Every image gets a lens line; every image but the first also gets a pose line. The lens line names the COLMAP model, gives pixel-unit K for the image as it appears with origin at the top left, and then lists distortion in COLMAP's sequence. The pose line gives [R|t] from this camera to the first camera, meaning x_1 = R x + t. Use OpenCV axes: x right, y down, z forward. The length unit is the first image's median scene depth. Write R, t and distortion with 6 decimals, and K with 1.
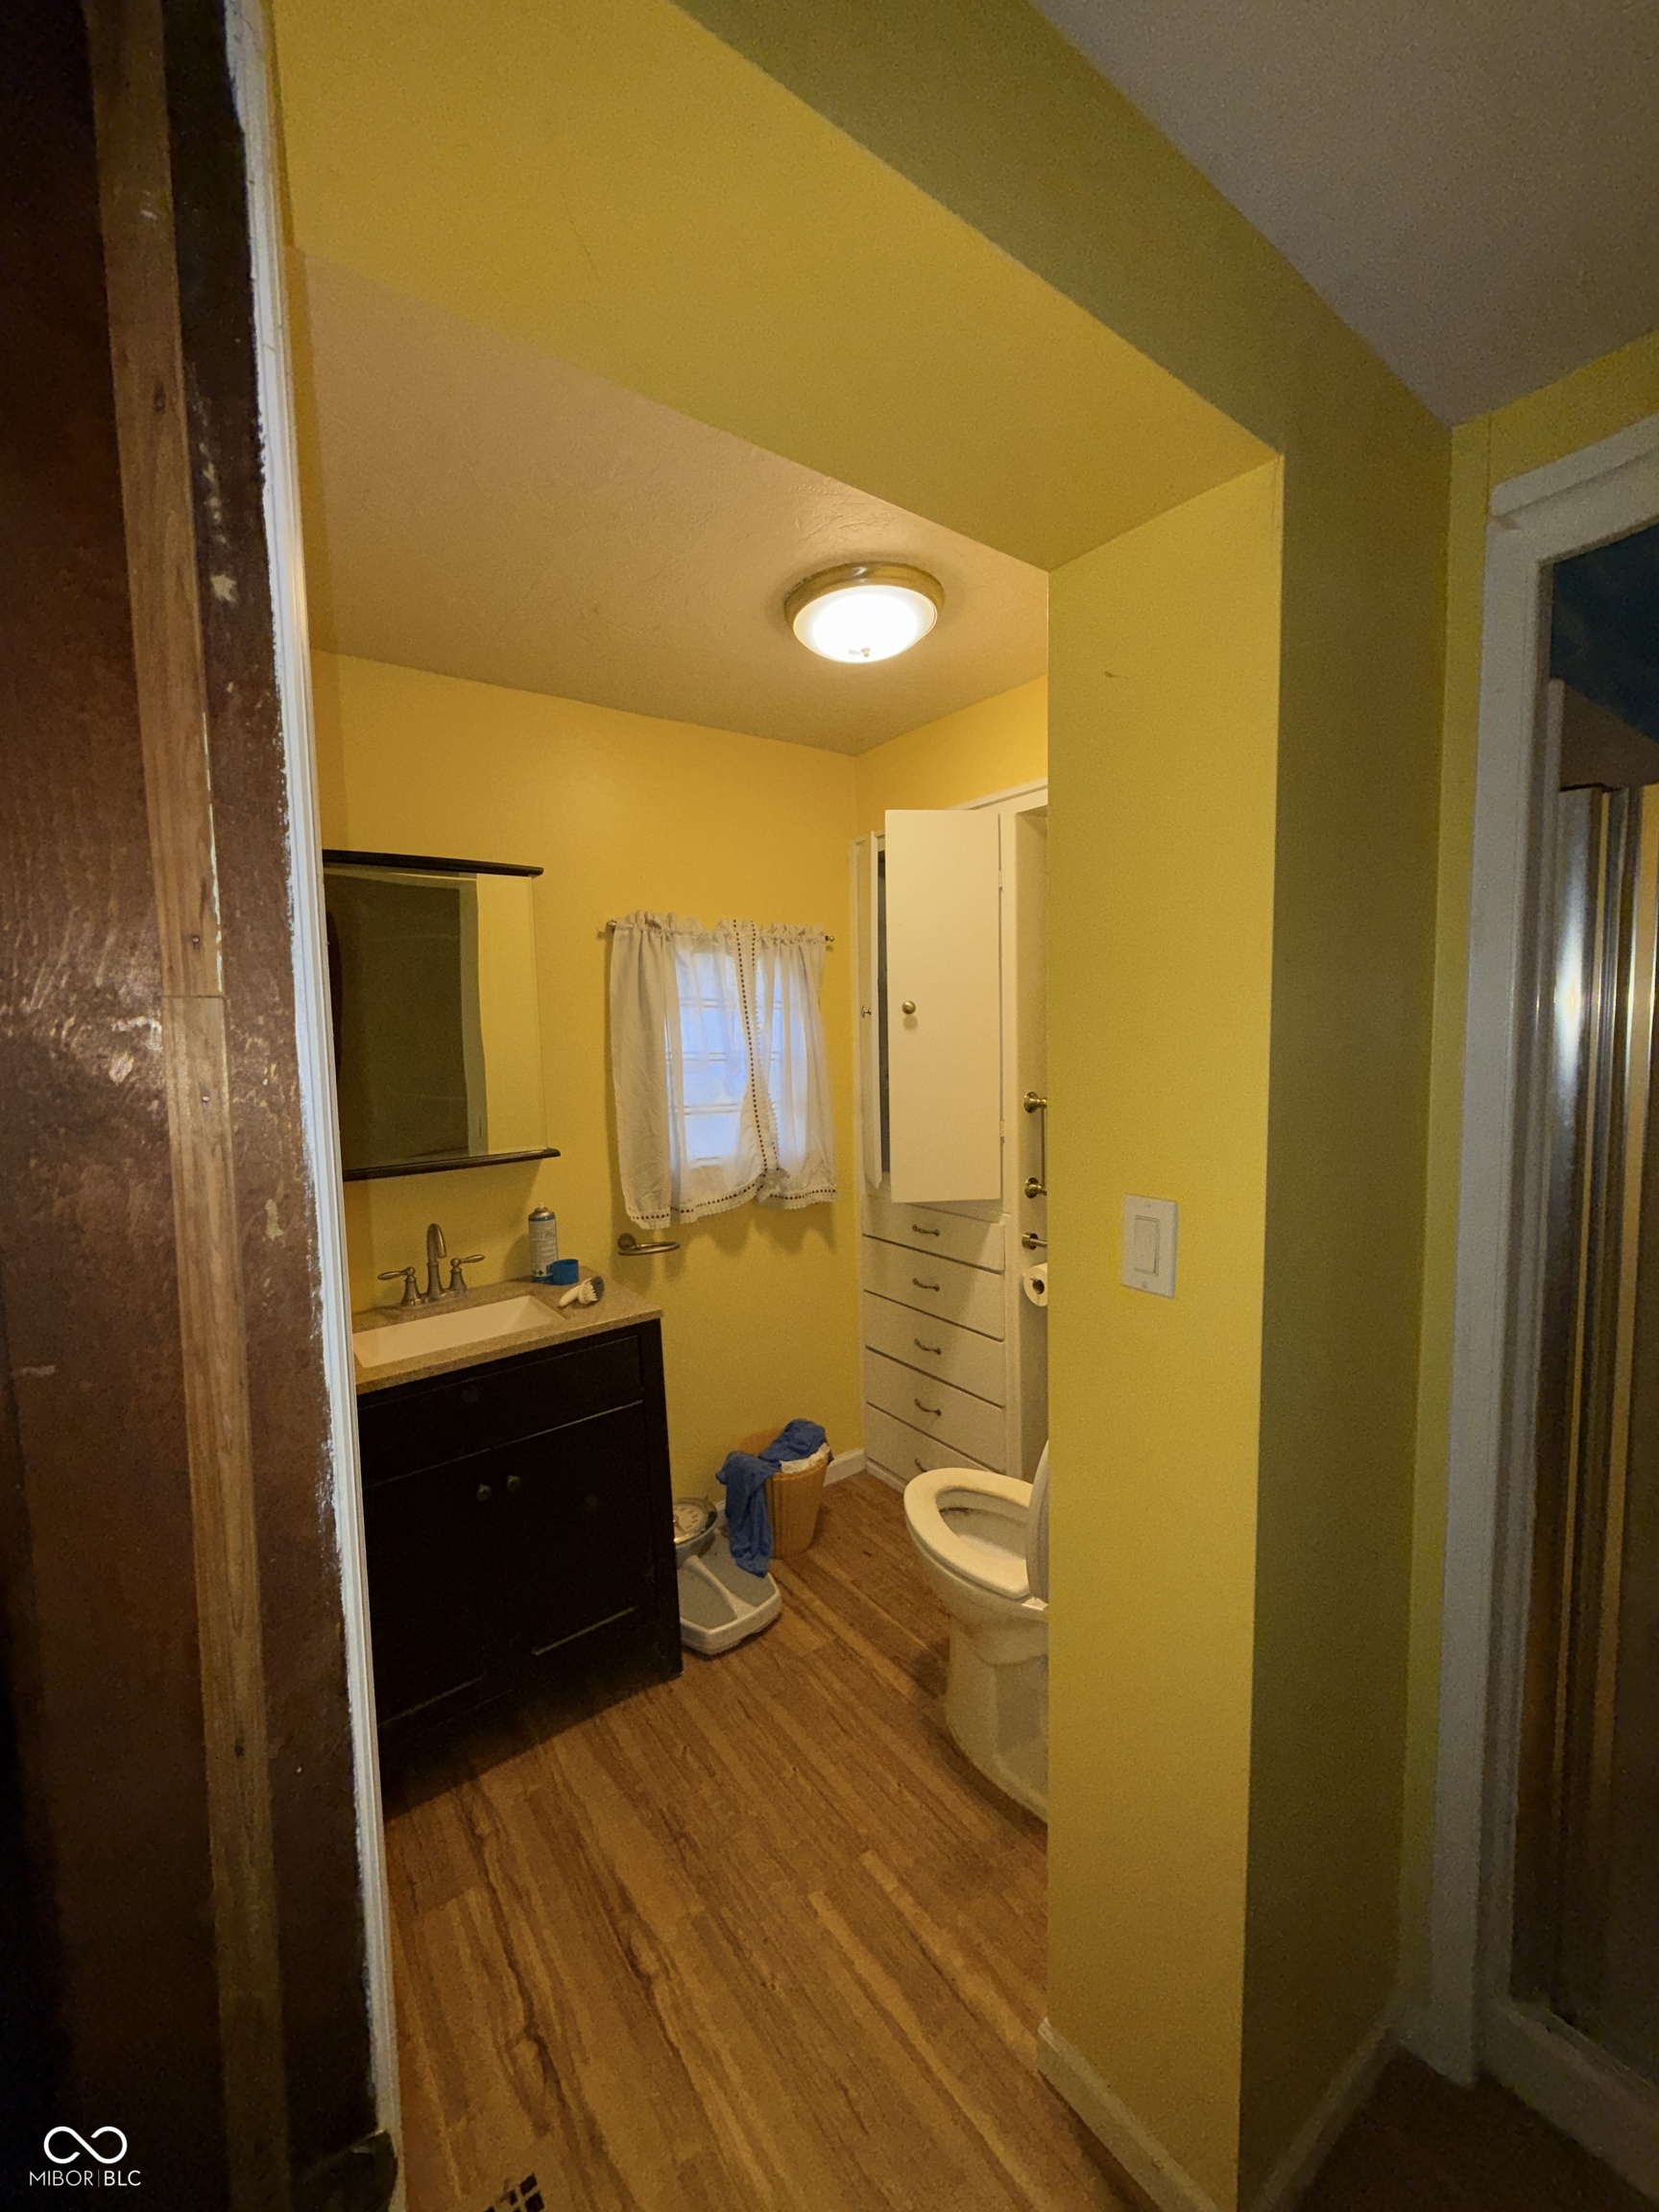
lens RADIAL K [[881.8, 0, 827.8], [0, 881.8, 1100.4], [0, 0, 1]] dist [0.001319, 0.000511]
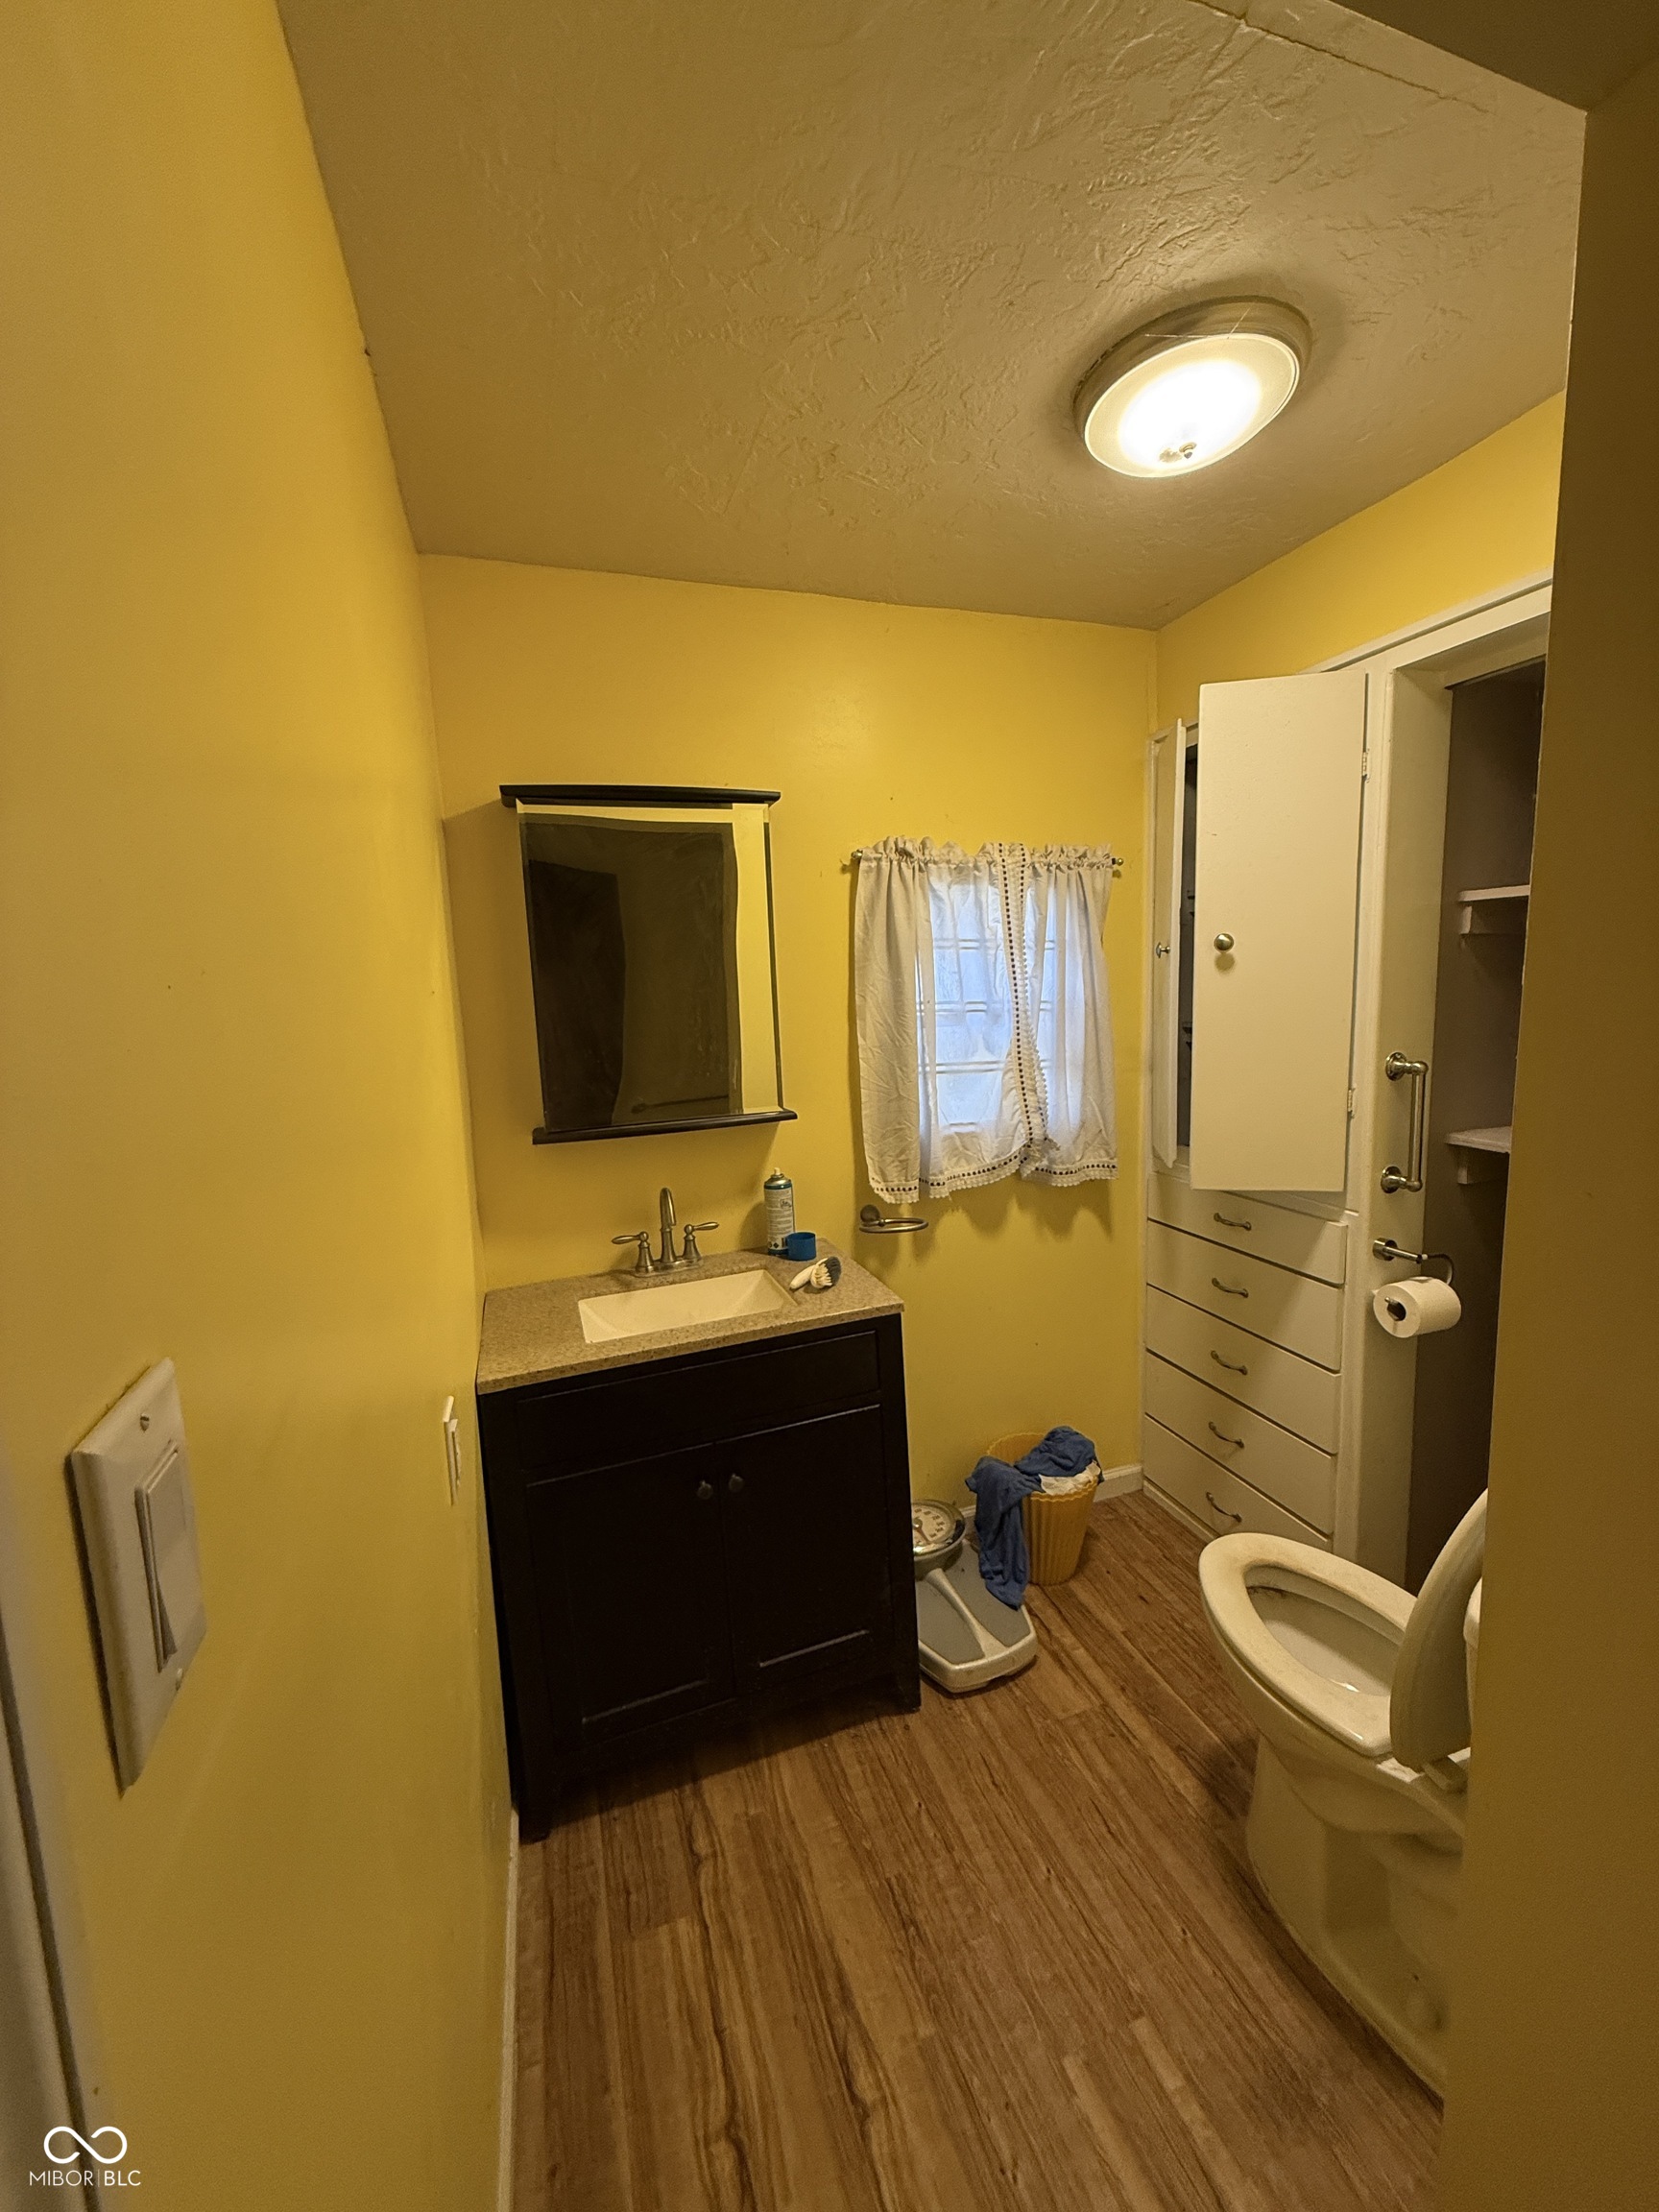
lens RADIAL K [[881.8, 0, 830.7], [0, 881.8, 1102.0], [0, 0, 1]] dist [0.001319, 0.000511]
pose [[0.956294, 0.028065, -0.291058, -0.009520], [-0.010522, 0.998041, 0.061665, -0.009389], [0.292218, -0.055907, 0.954716, 0.150350]]
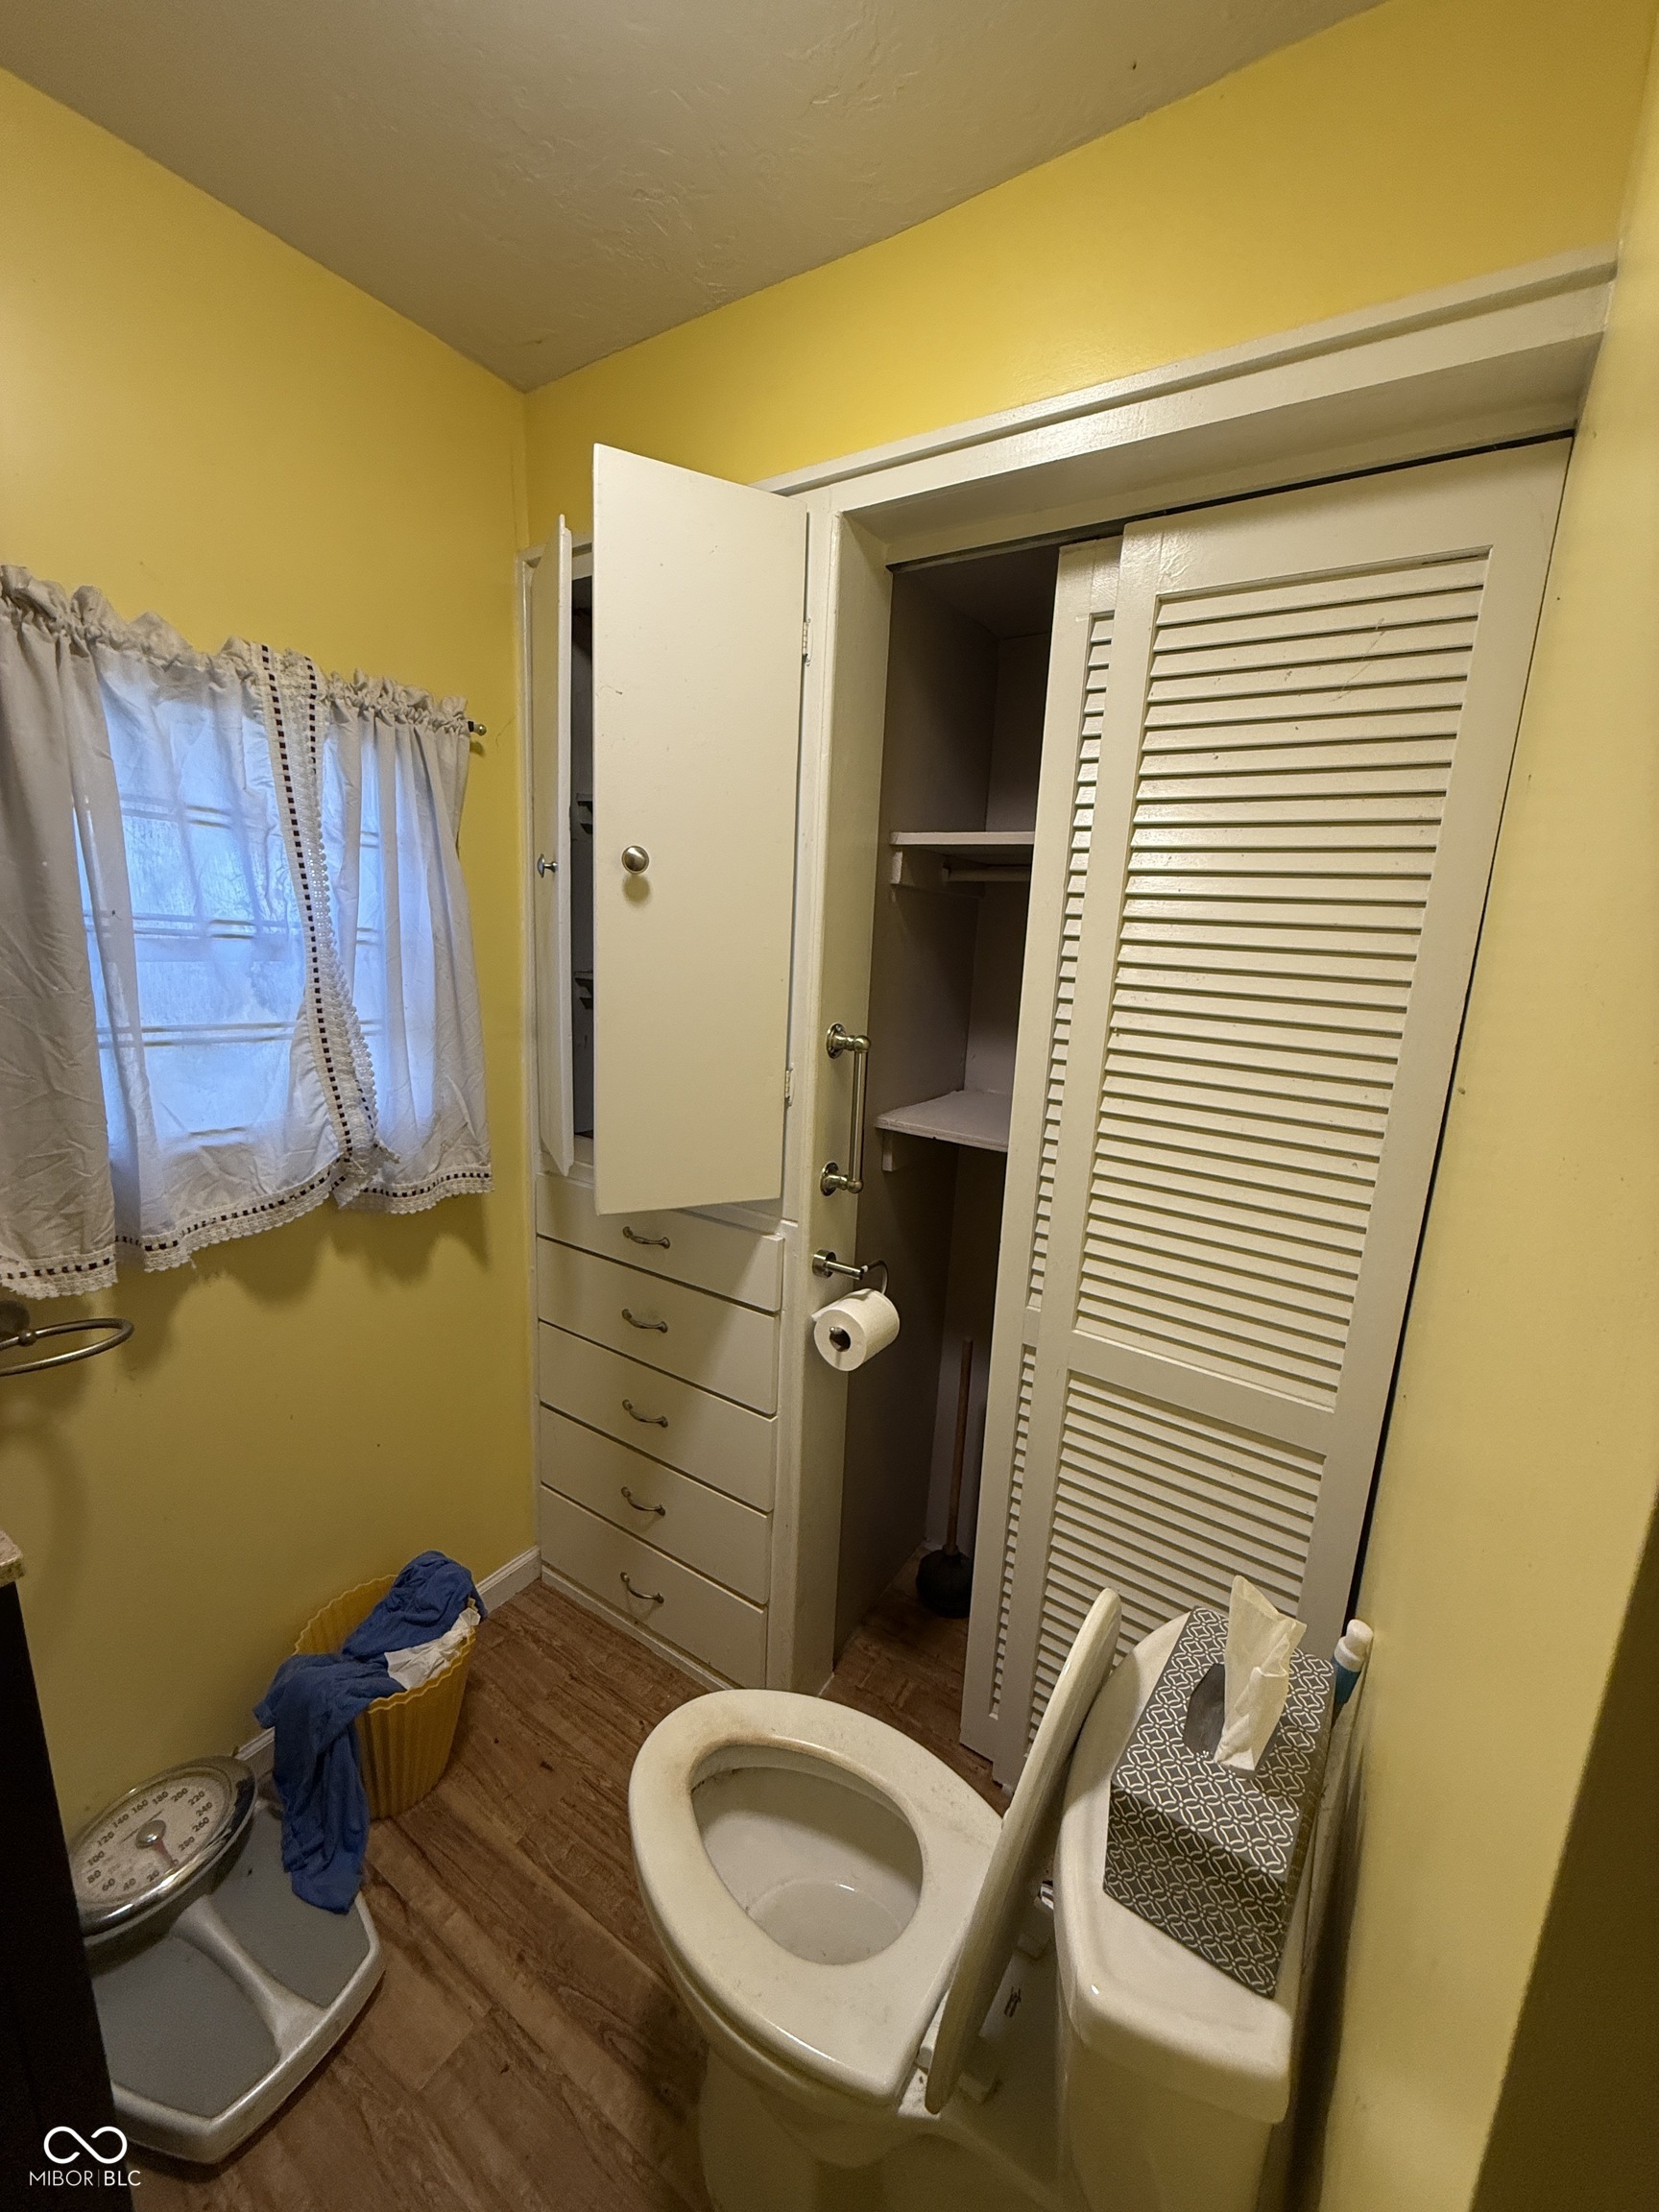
lens RADIAL K [[881.8, 0, 831.9], [0, 881.8, 1102.8], [0, 0, 1]] dist [0.001319, 0.000511]
pose [[0.930084, -0.003433, 0.367331, 0.006506], [-0.039682, 0.993166, 0.109756, -0.023145], [-0.365197, -0.116659, 0.923592, 0.459038]]
